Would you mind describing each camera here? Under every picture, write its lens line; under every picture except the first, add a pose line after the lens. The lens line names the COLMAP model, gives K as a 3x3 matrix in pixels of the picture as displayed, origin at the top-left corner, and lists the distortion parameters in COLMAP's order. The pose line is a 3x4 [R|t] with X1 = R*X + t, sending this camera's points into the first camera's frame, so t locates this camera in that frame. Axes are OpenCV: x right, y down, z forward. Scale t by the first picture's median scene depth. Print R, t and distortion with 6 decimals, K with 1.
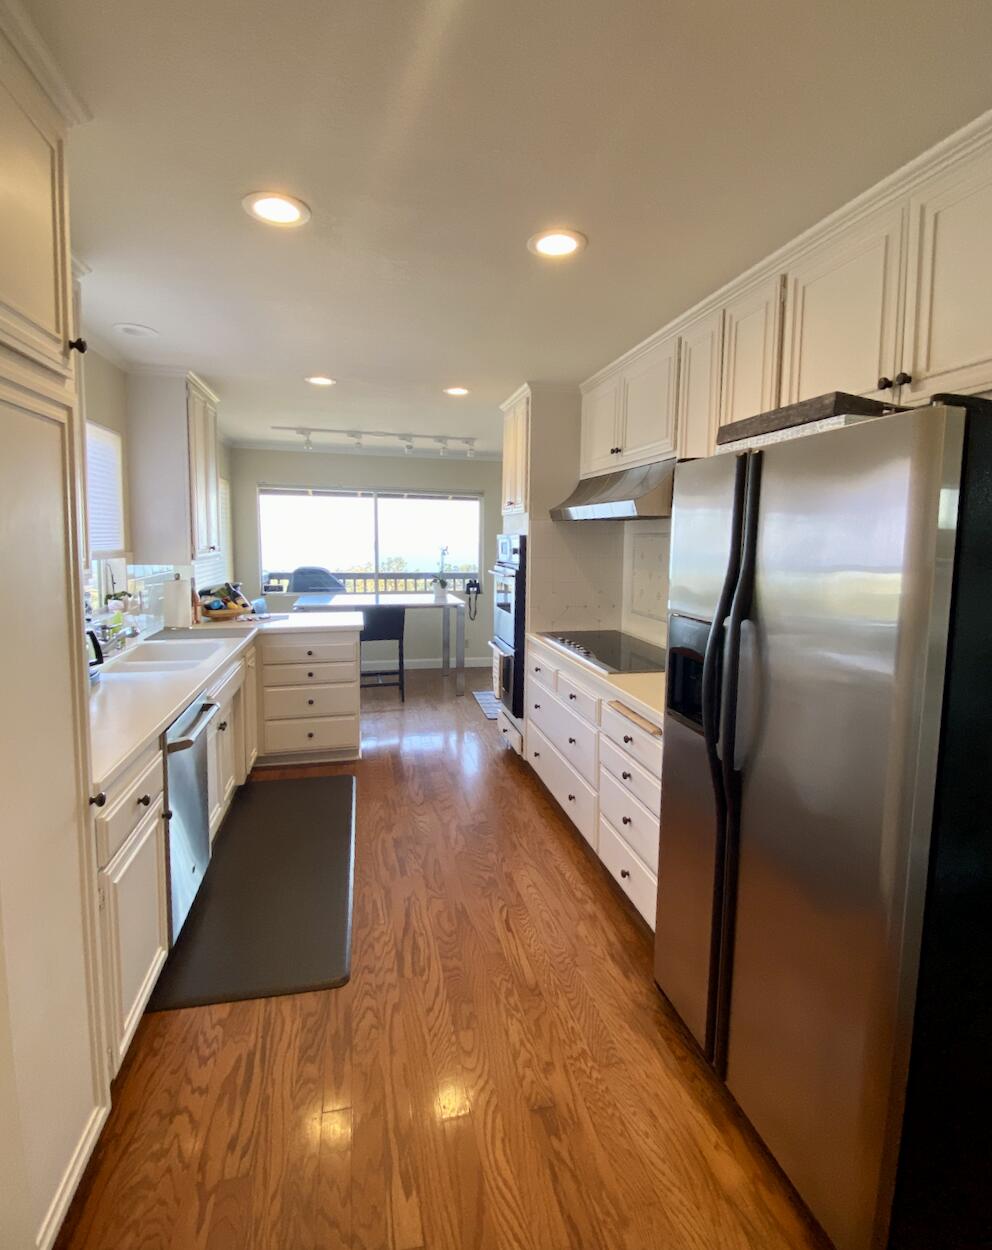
lens RADIAL K [[618.6, 0, 496.5], [0, 618.6, 576.0], [0, 0, 1]] dist [0.001495, -0.000263]
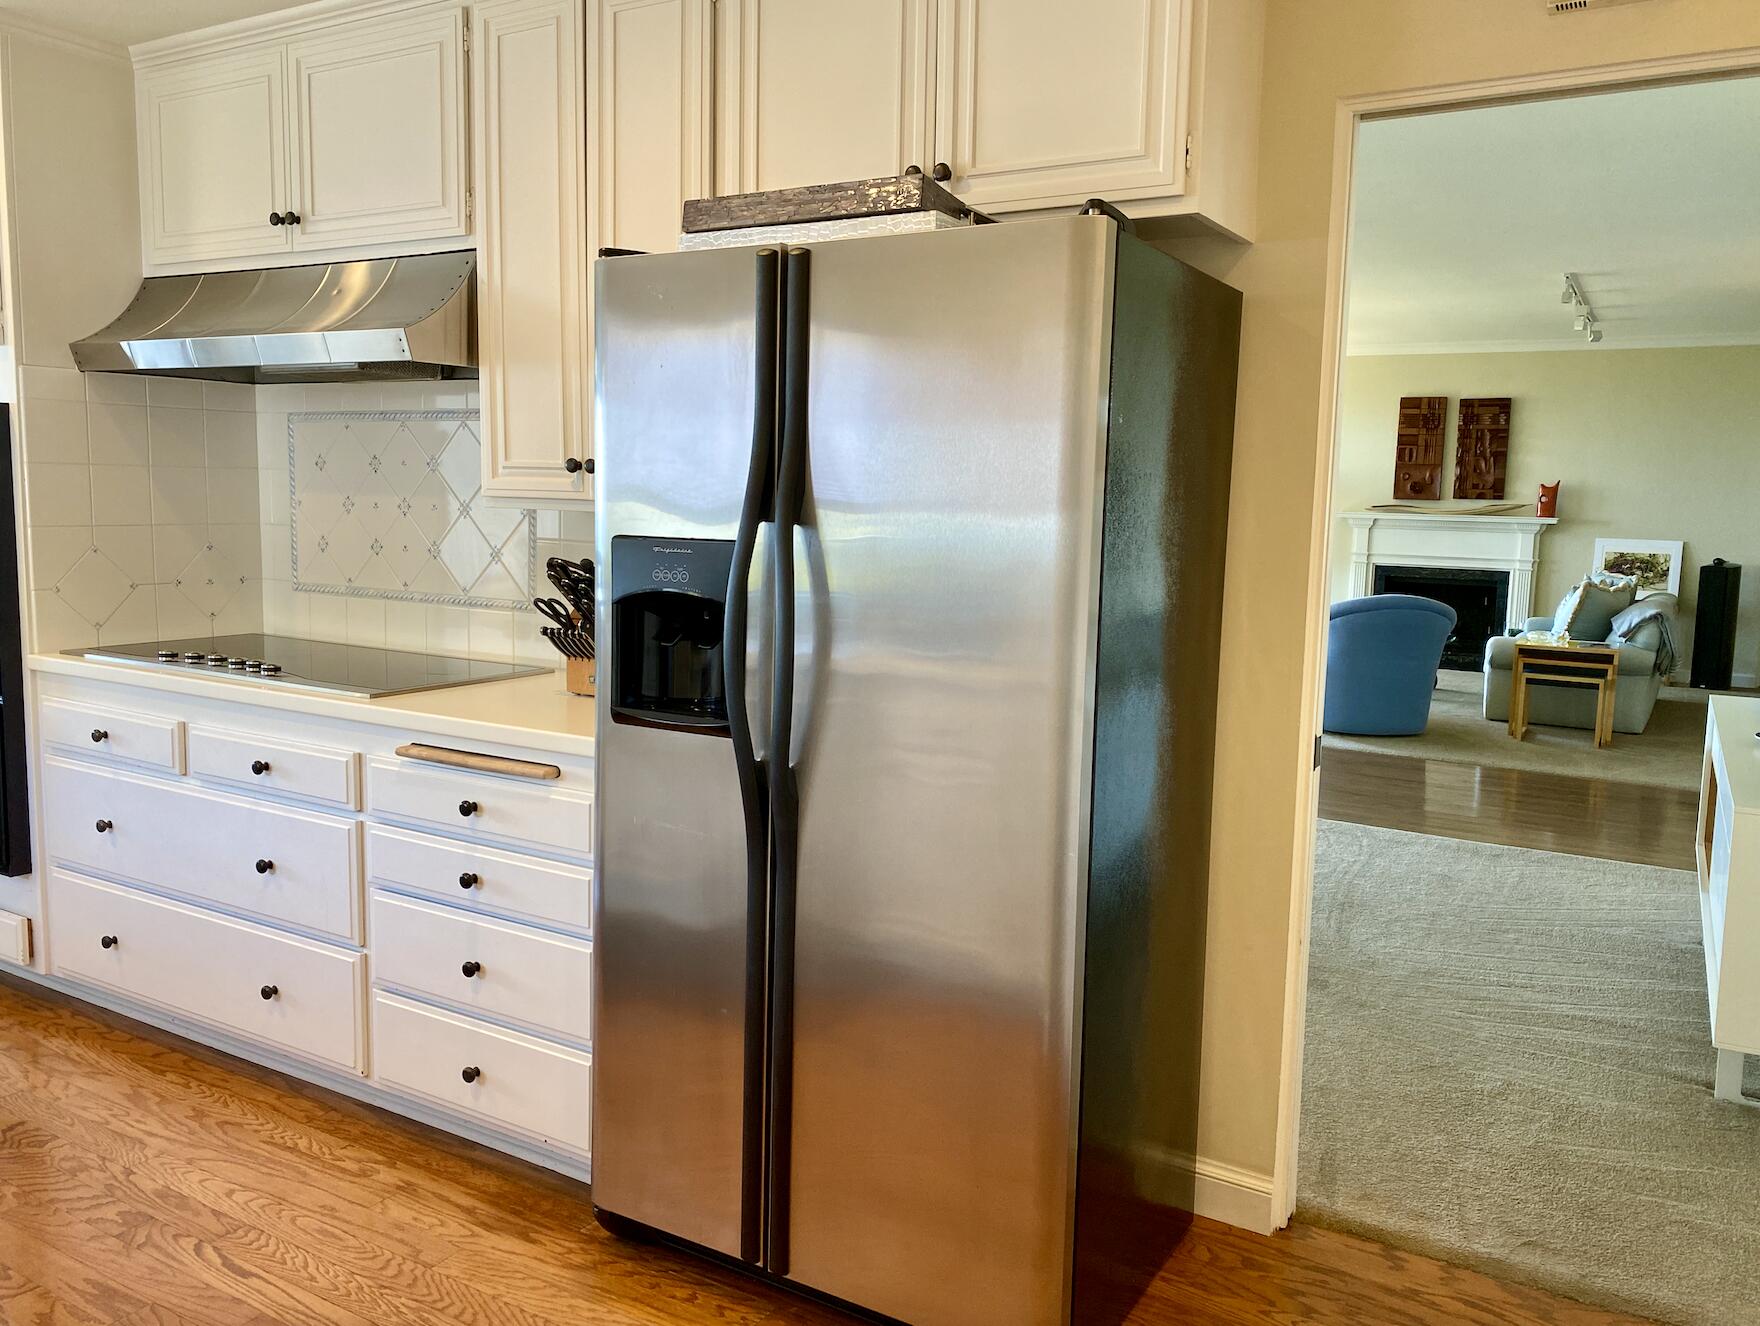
lens RADIAL K [[1347.6, 0, 896.4], [0, 1347.6, 649.4], [0, 0, 1]] dist [0.061036, -0.107278]
pose [[0.674312, -0.079078, 0.734200, -0.342915], [0.030153, 0.996369, 0.079622, 0.056931], [-0.737830, -0.031552, 0.674249, 0.007051]]
